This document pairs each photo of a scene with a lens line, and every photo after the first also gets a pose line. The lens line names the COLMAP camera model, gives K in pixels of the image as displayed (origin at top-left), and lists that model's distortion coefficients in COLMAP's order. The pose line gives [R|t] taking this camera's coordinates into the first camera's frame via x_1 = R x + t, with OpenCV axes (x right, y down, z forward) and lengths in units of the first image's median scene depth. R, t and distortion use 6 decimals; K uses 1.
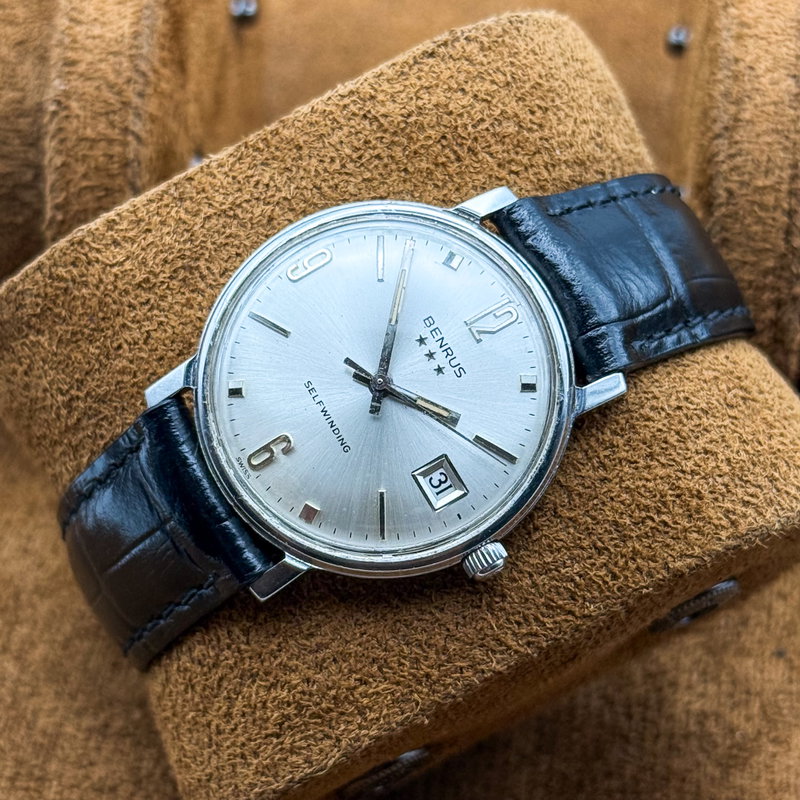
lens RADIAL K [[2198.8, 0, 397.2], [0, 2198.8, 411.6], [0, 0, 1]] dist [0.037479, 0.349725]
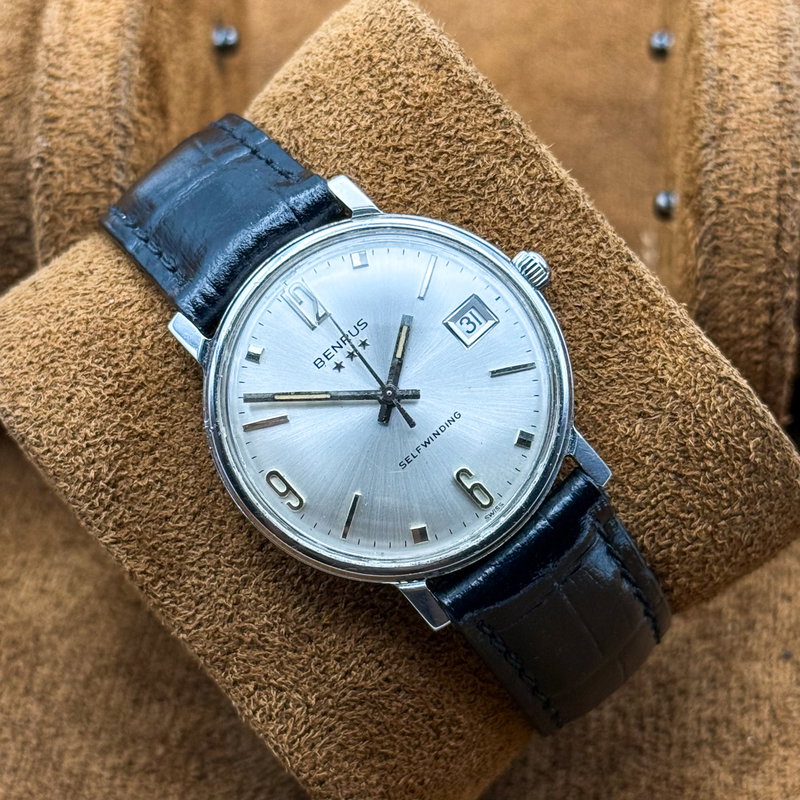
lens RADIAL K [[2198.8, 0, 397.2], [0, 2198.8, 411.6], [0, 0, 1]] dist [0.037479, 0.349725]
pose [[-0.205441, -0.963430, 0.172034, -0.193401], [0.967972, -0.174112, 0.180873, -0.197076], [-0.144305, 0.203683, 0.968344, 0.000965]]
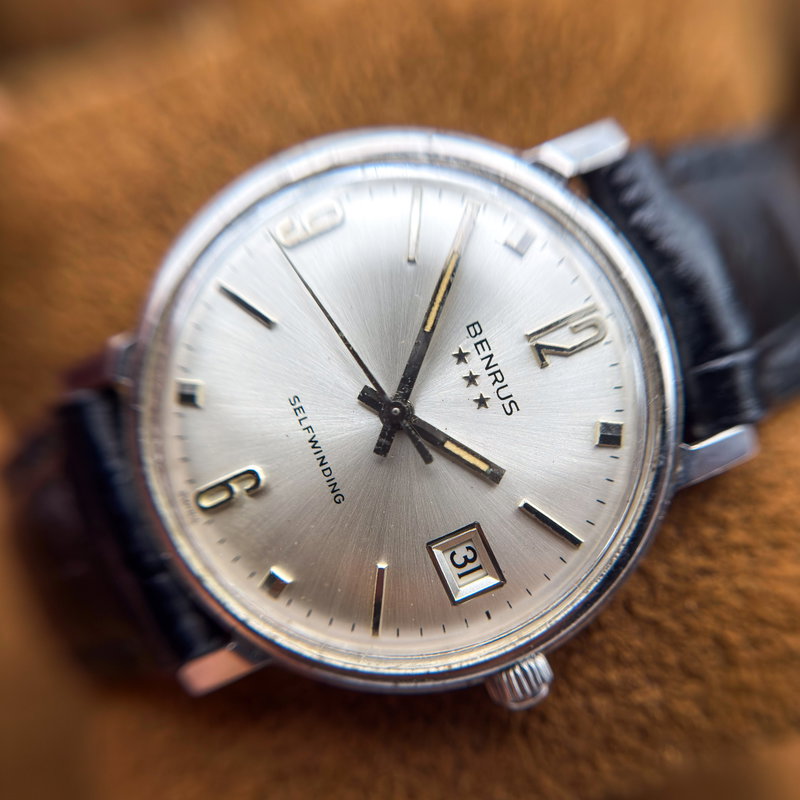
lens RADIAL K [[799.8, 0, 414.4], [0, 799.8, 407.6], [0, 0, 1]] dist [0.506715, 0.005137]
pose [[0.994620, 0.103544, -0.003103, -0.001121], [-0.101601, 0.980919, 0.165755, -0.057362], [0.020206, -0.164548, 0.986162, 0.747029]]
